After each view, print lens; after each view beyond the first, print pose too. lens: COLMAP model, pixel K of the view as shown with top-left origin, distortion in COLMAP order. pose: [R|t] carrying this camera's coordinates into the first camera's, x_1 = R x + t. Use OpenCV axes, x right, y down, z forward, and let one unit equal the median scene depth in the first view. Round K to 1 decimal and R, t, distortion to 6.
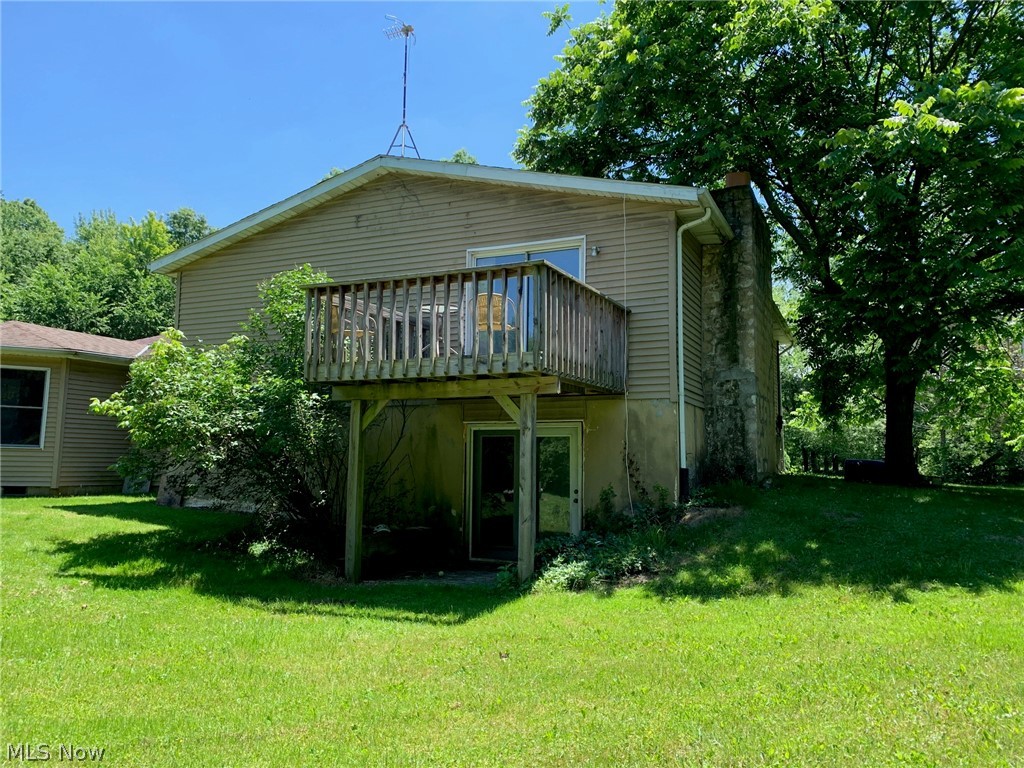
lens RADIAL K [[774.6, 0, 526.6], [0, 774.6, 384.9], [0, 0, 1]] dist [0.020534, -0.035490]
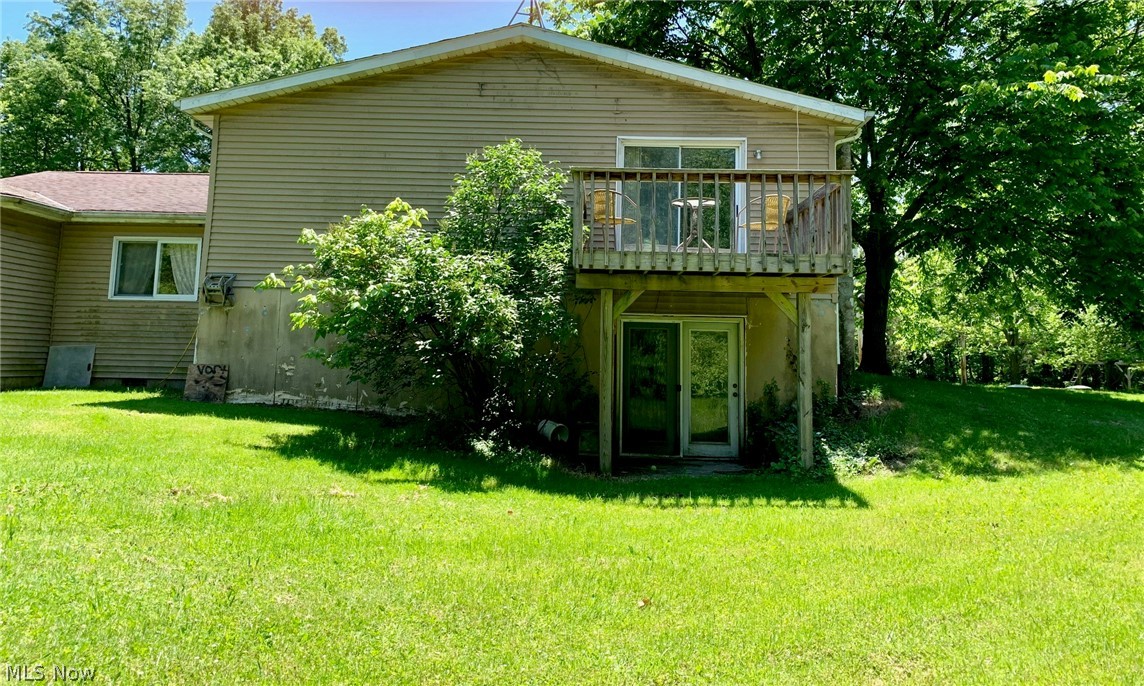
lens RADIAL K [[869.7, 0, 573.6], [0, 869.7, 252.0], [0, 0, 1]] dist [0.011757, -0.002496]
pose [[0.923518, 0.061480, 0.378596, -0.560738], [-0.054202, 0.998083, -0.029863, 0.006488], [-0.379706, 0.007058, 0.925080, 0.011546]]
